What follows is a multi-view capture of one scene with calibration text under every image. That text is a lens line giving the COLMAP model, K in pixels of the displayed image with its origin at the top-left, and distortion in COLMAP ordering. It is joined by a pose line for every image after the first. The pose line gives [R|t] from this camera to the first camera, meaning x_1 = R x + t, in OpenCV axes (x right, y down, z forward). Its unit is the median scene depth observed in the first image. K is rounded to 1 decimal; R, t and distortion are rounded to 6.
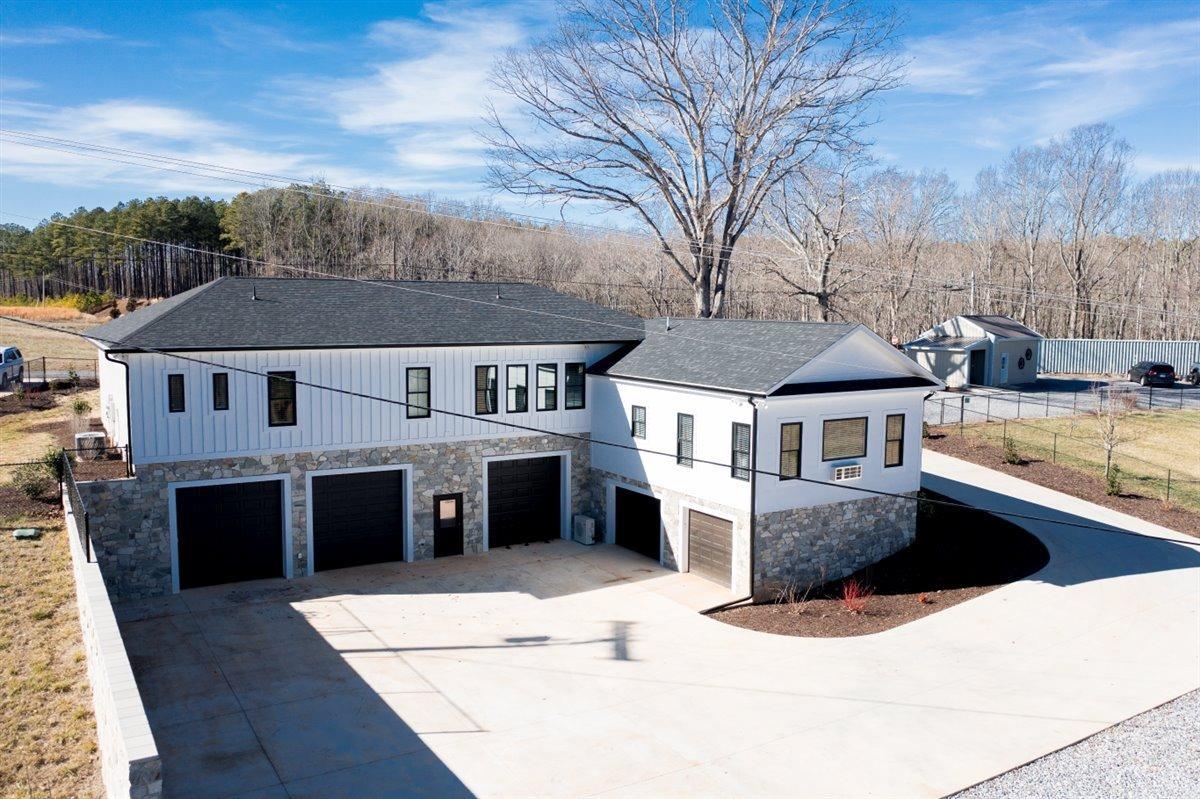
lens RADIAL K [[961.4, 0, 600.0], [0, 961.4, 399.5], [0, 0, 1]] dist [-0.022649, 0.000374]
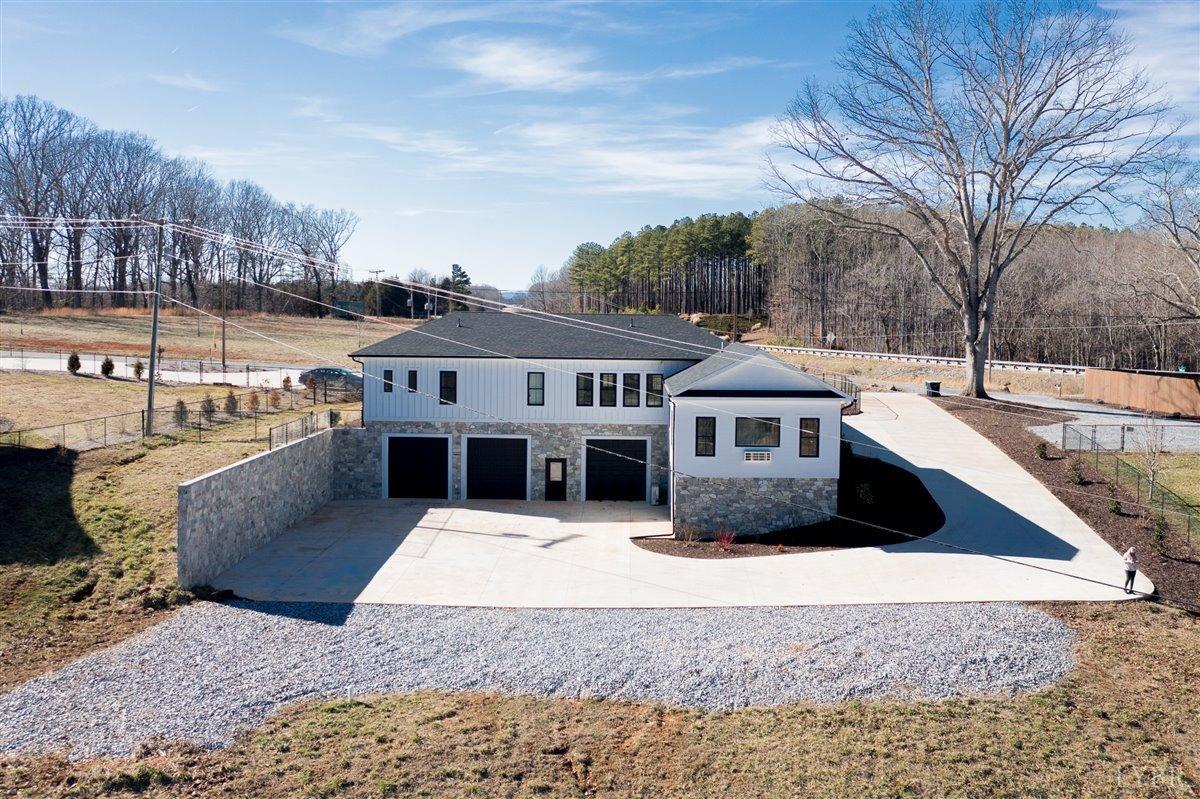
lens RADIAL K [[1146.2, 0, 658.3], [0, 1146.2, 372.5], [0, 0, 1]] dist [-0.001493, -0.001182]
pose [[0.861345, 0.031805, -0.507024, 0.926035], [-0.058354, 0.997627, -0.036552, 0.022758], [0.504658, 0.061070, 0.861157, -0.484166]]
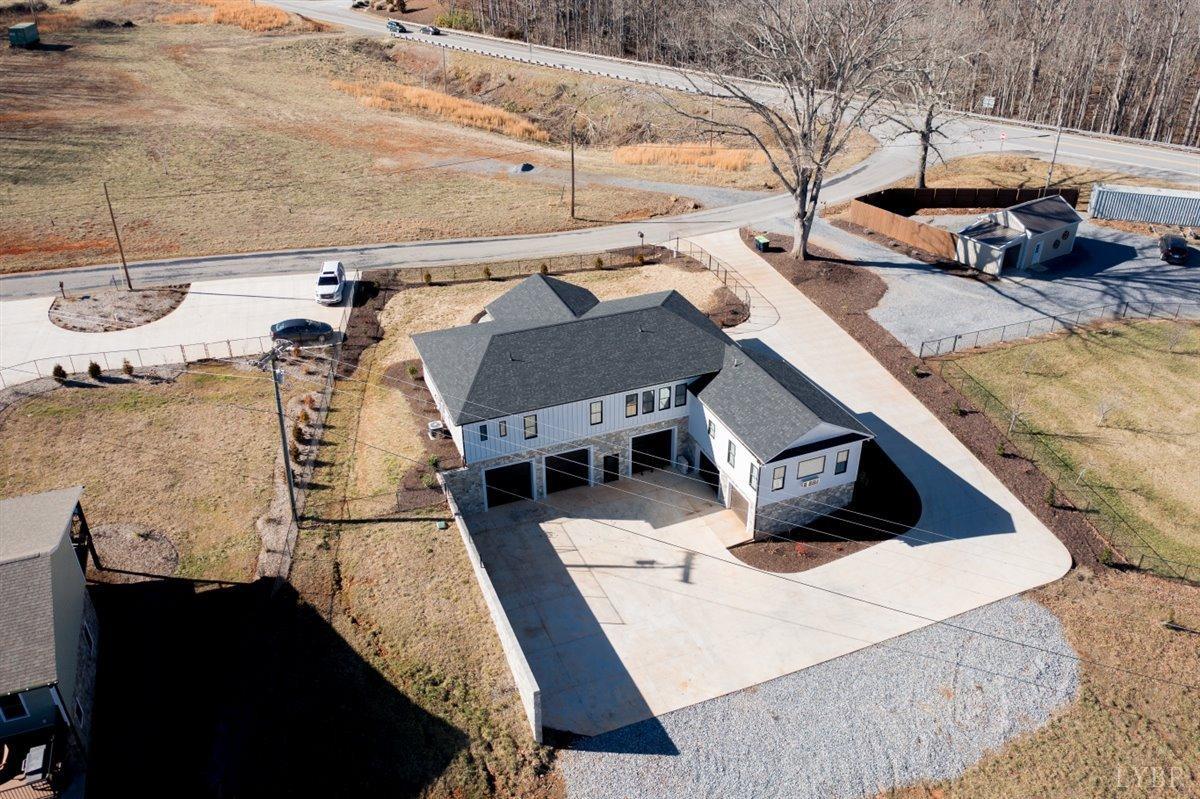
lens RADIAL K [[964.2, 0, 600.0], [0, 964.2, 399.5], [0, 0, 1]] dist [-0.013943, -0.000182]
pose [[0.985831, 0.071207, -0.151877, 0.113744], [-0.001462, 0.909037, 0.416712, -0.863992], [0.167735, -0.410586, 0.896261, -0.745638]]
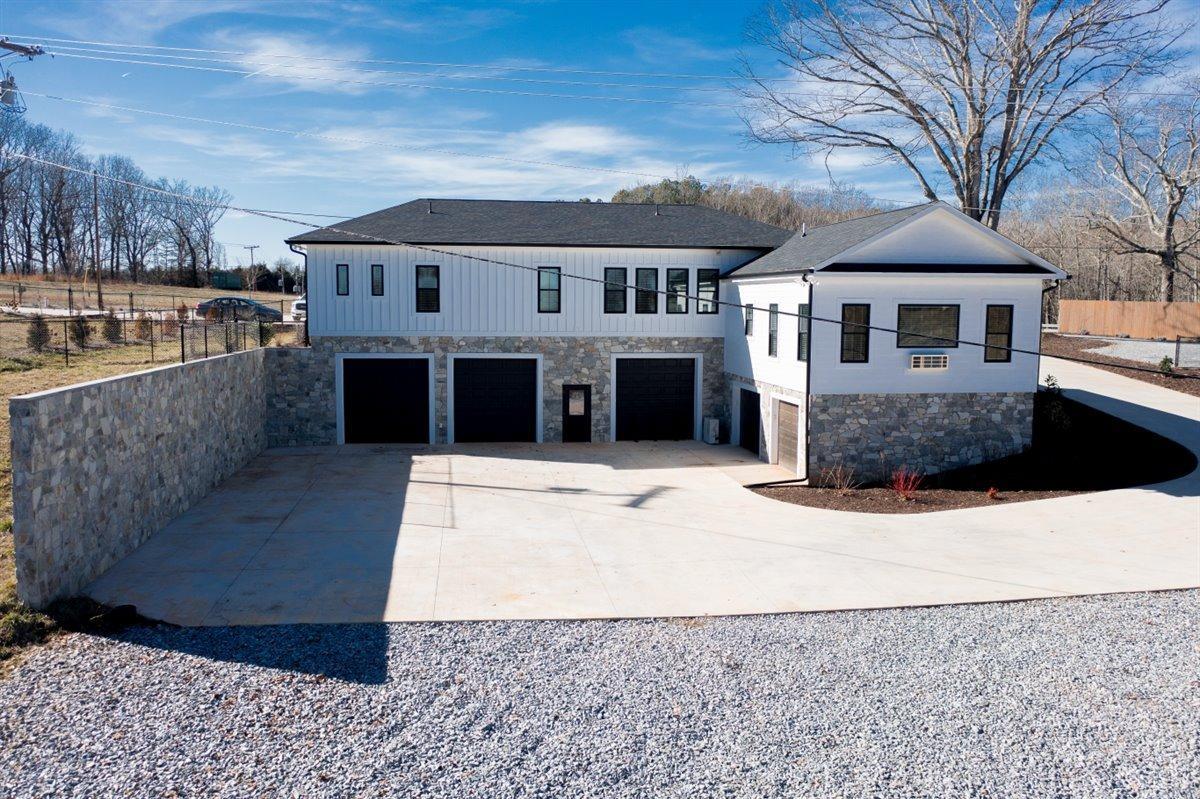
lens RADIAL K [[964.2, 0, 600.0], [0, 964.2, 399.5], [0, 0, 1]] dist [-0.013943, -0.000182]
pose [[0.915033, 0.037691, -0.401614, 0.327570], [-0.040085, 0.999193, 0.002443, 0.118250], [0.401382, 0.013863, 0.915806, 0.001694]]
